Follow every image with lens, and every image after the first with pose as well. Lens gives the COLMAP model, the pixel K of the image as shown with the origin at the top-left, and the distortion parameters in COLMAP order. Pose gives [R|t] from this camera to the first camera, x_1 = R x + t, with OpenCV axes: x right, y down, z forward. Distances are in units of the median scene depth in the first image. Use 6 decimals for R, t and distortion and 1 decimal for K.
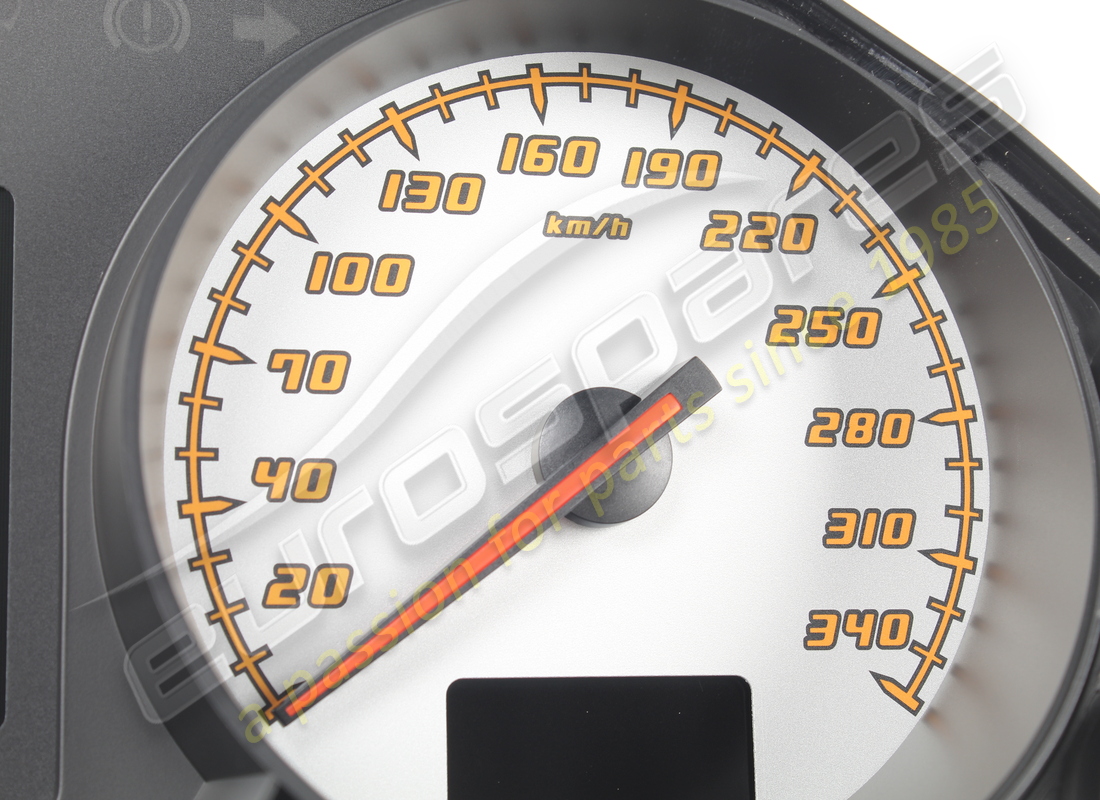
lens RADIAL K [[2302.3, 0, 550.1], [0, 2302.3, 396.1], [0, 0, 1]] dist [0.012341, 0.000000]
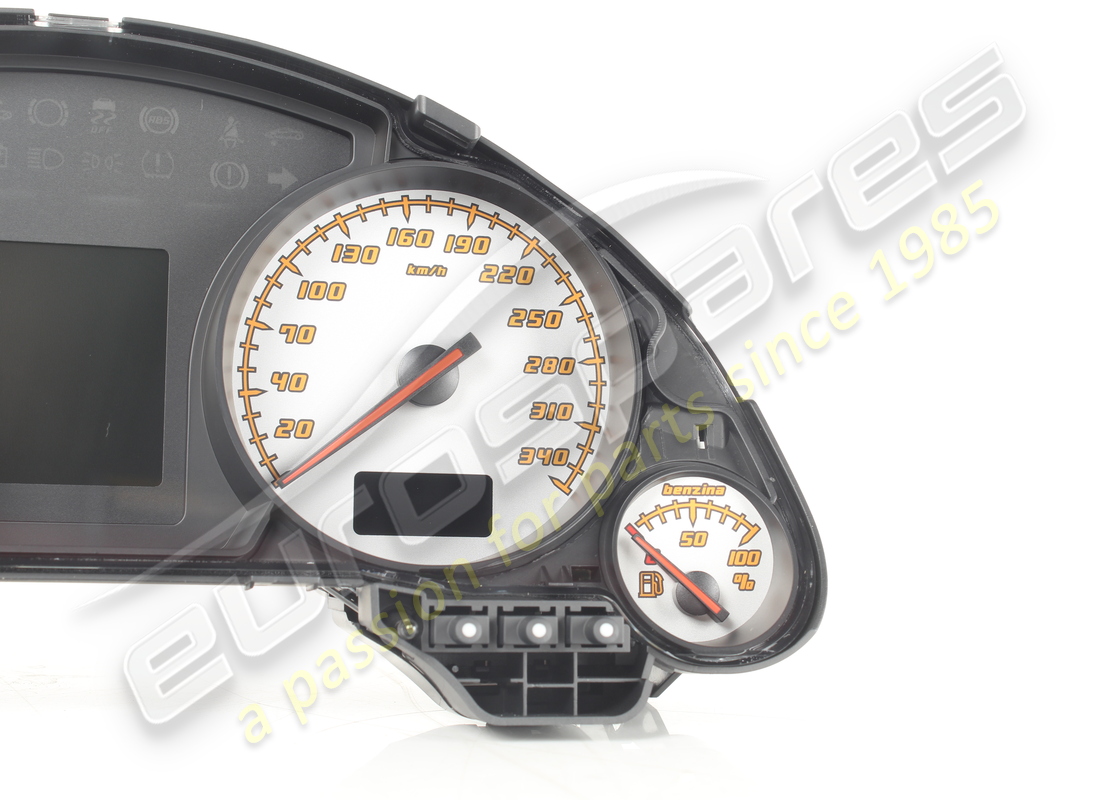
lens RADIAL K [[1909.2, 0, 550.7], [0, 1909.2, 402.1], [0, 0, 1]] dist [-0.024445, 0.000000]
pose [[0.999531, 0.030400, -0.003719, 0.148142], [-0.030154, 0.998077, 0.054165, -0.051541], [0.005359, -0.054028, 0.998525, -0.845549]]
